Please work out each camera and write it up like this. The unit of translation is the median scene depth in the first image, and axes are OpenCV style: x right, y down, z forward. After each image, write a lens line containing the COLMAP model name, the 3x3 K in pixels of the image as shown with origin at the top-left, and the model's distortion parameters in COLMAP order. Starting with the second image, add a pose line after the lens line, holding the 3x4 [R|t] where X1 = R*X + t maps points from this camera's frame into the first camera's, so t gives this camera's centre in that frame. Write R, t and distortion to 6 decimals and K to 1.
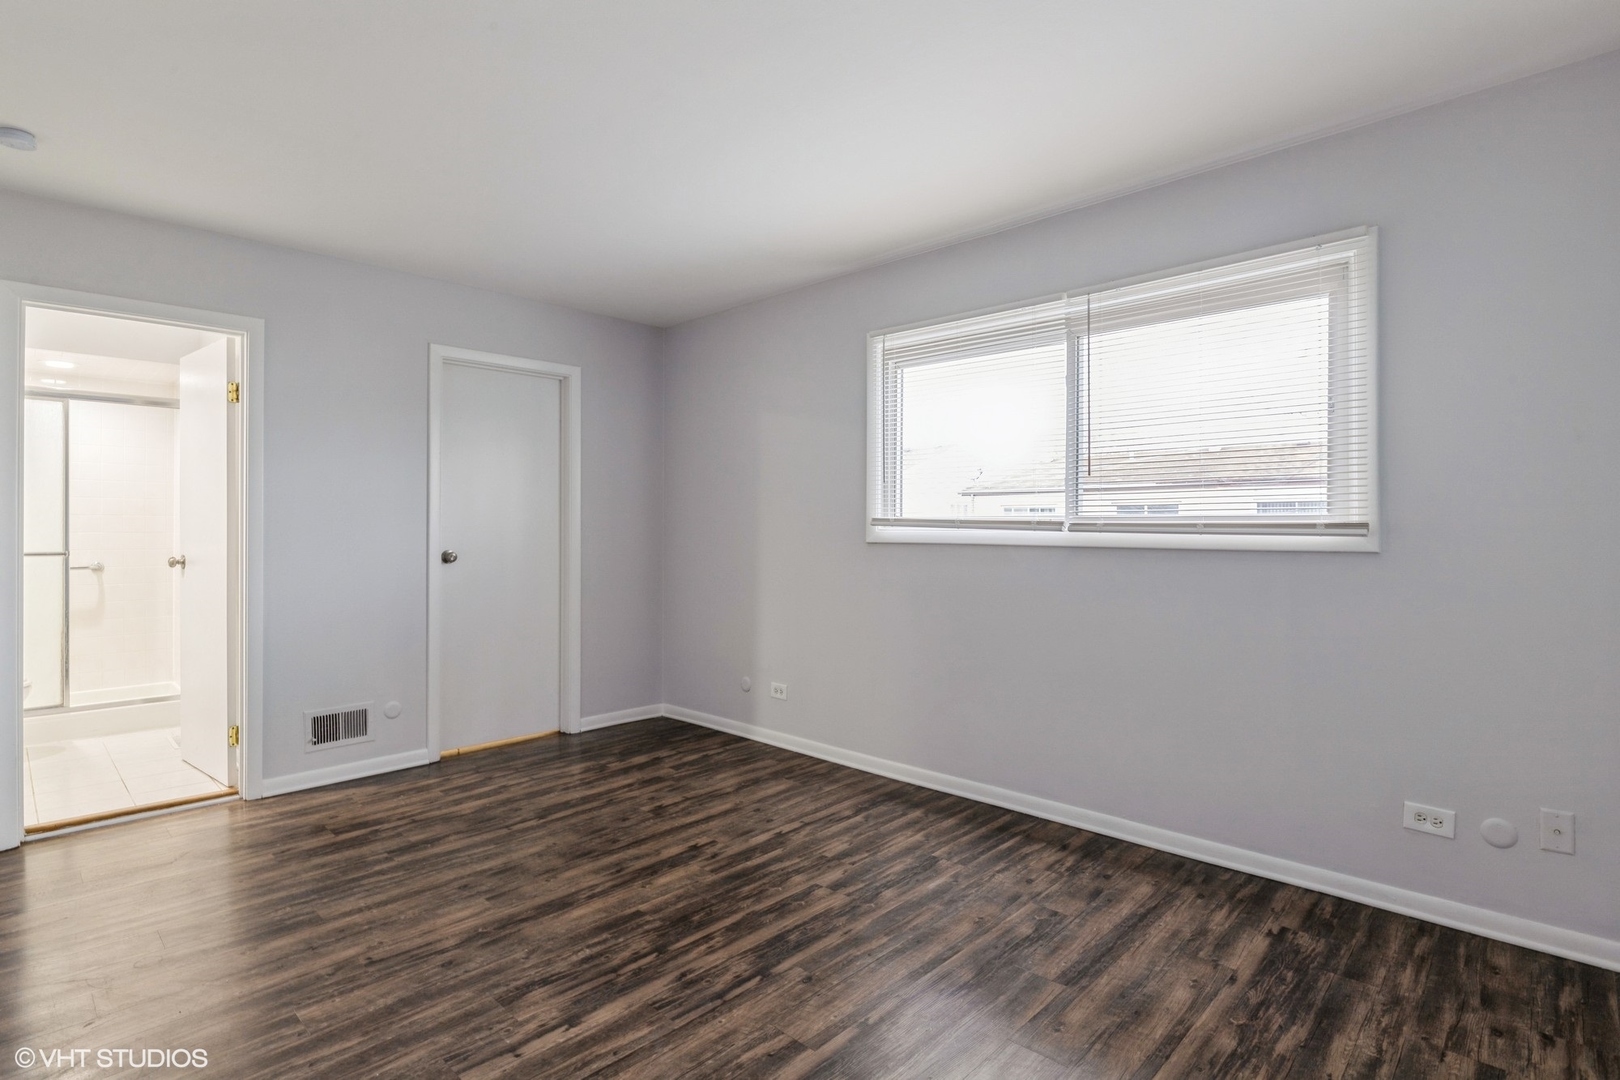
lens RADIAL K [[794.3, 0, 807.2], [0, 794.3, 538.2], [0, 0, 1]] dist [-0.000756, -0.002279]
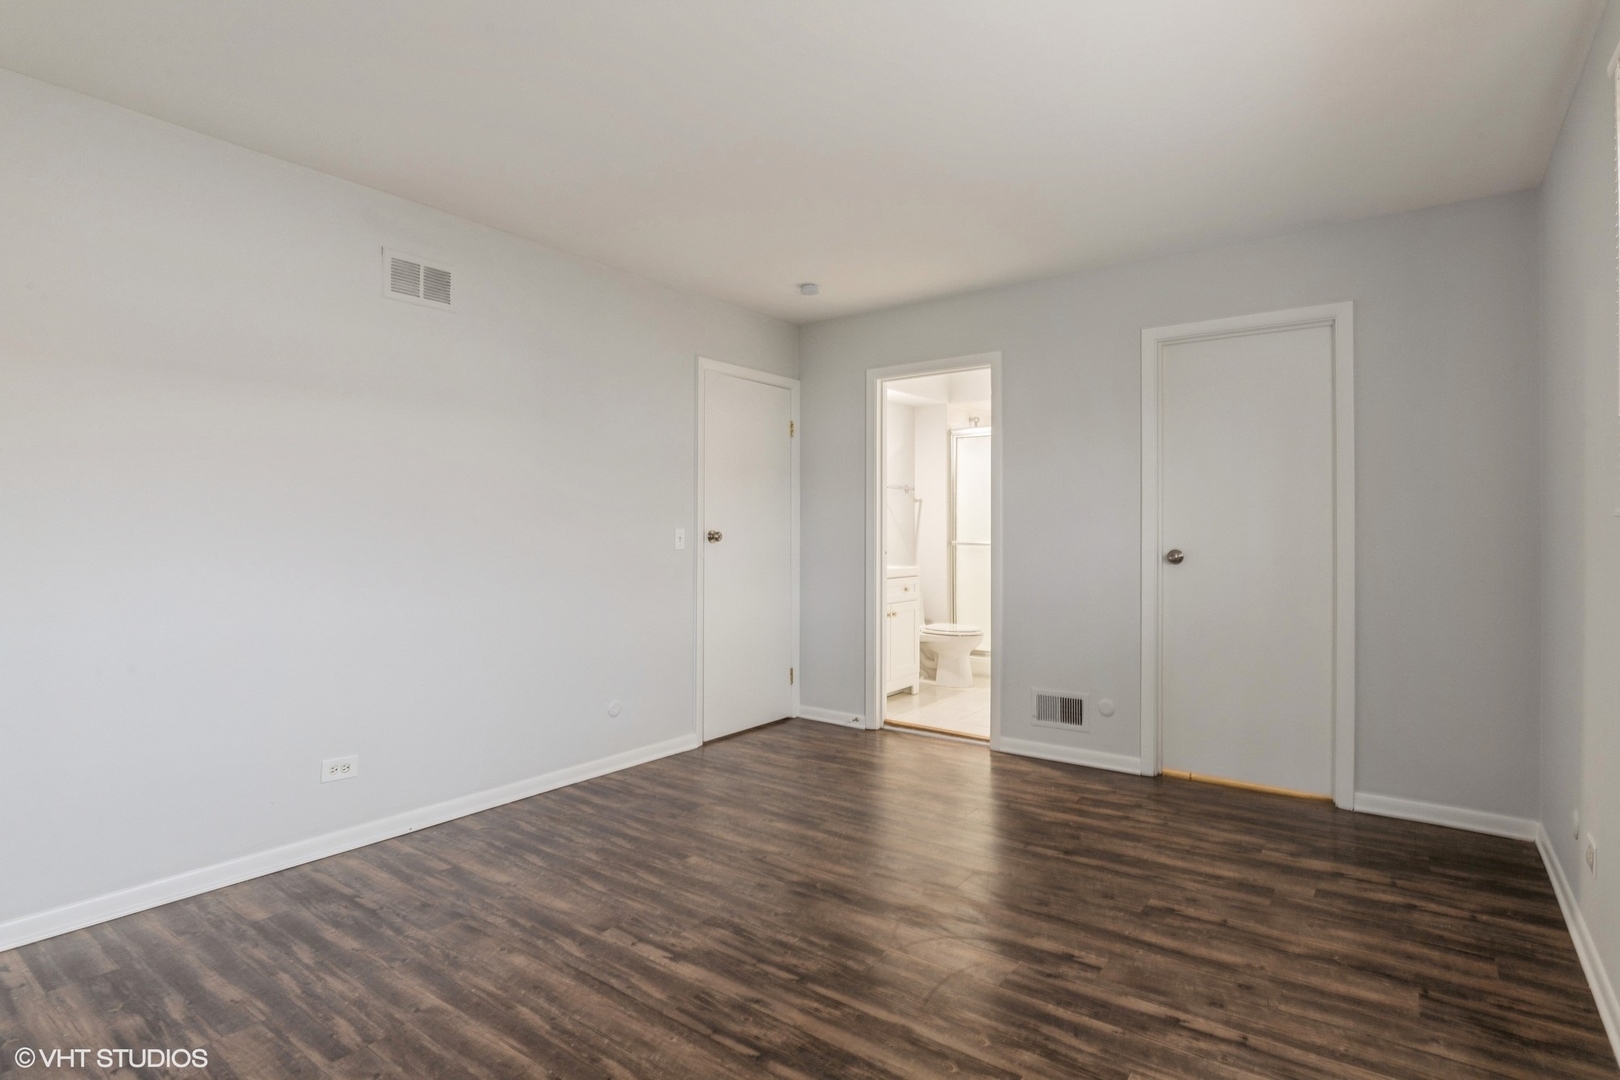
lens RADIAL K [[794.3, 0, 807.4], [0, 794.3, 534.0], [0, 0, 1]] dist [-0.000756, -0.002279]
pose [[0.139664, 0.006382, -0.990178, 0.473850], [-0.007700, 0.999956, 0.005359, -0.005050], [0.990169, 0.006876, 0.139707, 0.562145]]
